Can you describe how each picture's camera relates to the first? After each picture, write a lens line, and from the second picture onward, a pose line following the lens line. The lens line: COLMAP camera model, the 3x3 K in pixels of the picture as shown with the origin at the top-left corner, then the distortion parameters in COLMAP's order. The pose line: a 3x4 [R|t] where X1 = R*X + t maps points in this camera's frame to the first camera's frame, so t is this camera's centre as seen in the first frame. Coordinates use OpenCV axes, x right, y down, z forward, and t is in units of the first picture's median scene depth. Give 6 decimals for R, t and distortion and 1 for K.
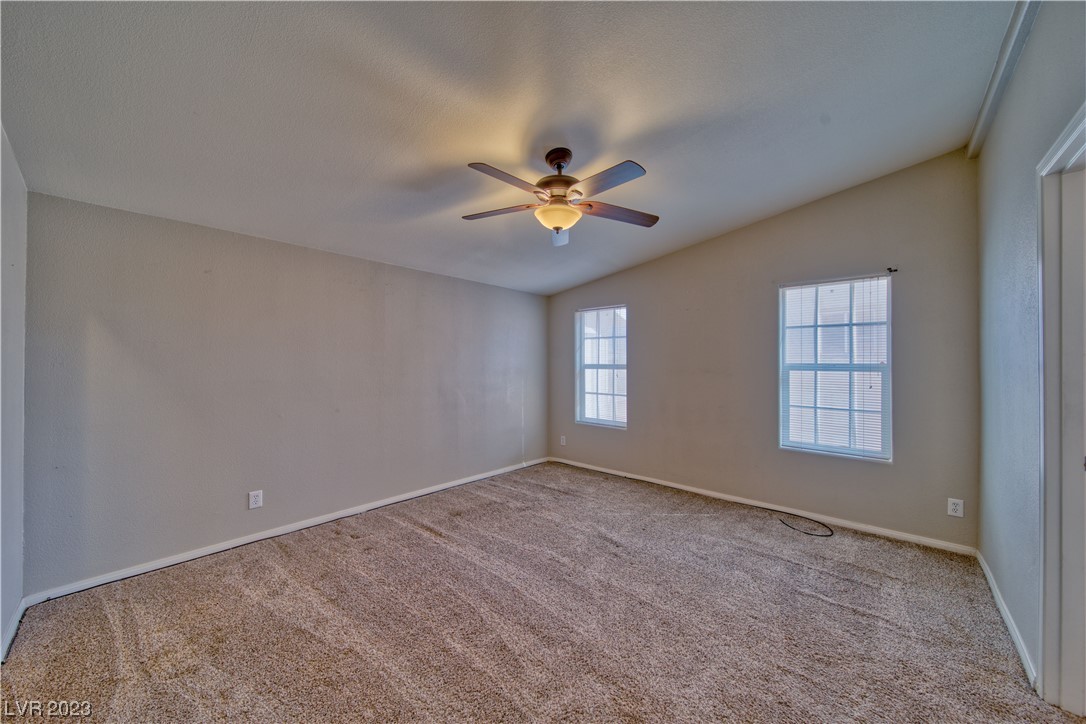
lens RADIAL K [[379.9, 0, 542.7], [0, 379.9, 364.8], [0, 0, 1]] dist [-0.000226, -0.000132]
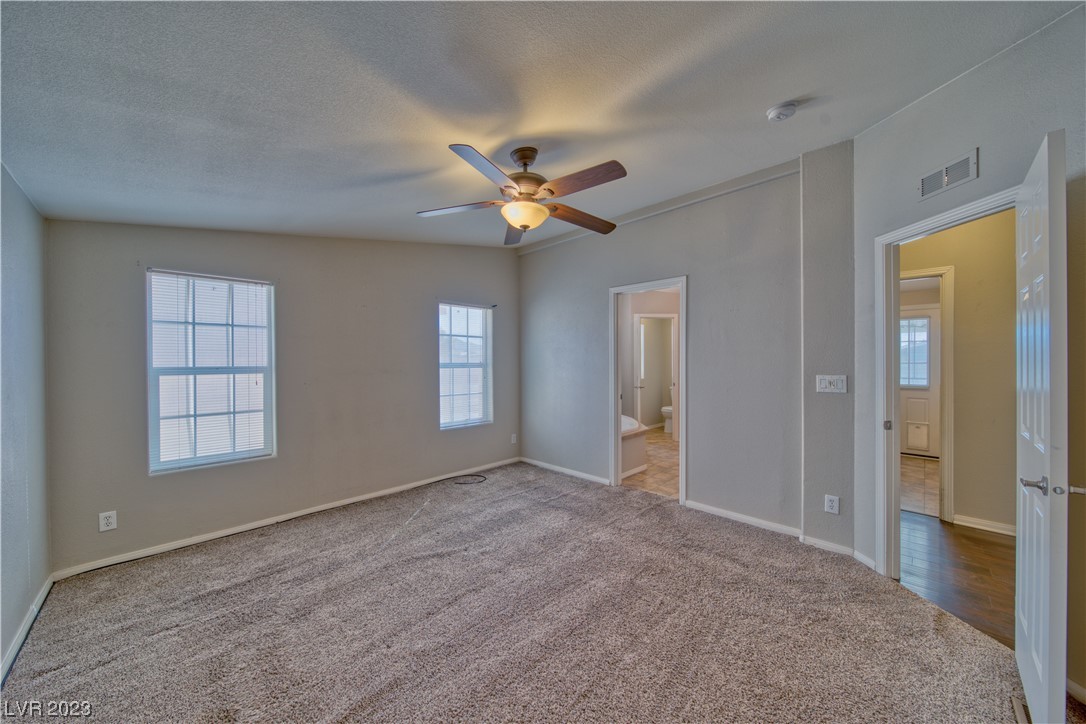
lens RADIAL K [[379.9, 0, 544.7], [0, 379.9, 359.3], [0, 0, 1]] dist [-0.000226, -0.000132]
pose [[0.054866, 0.004507, 0.998484, -0.498188], [0.015701, 0.999862, -0.005376, -0.001819], [-0.998370, 0.015972, 0.054788, 0.475549]]
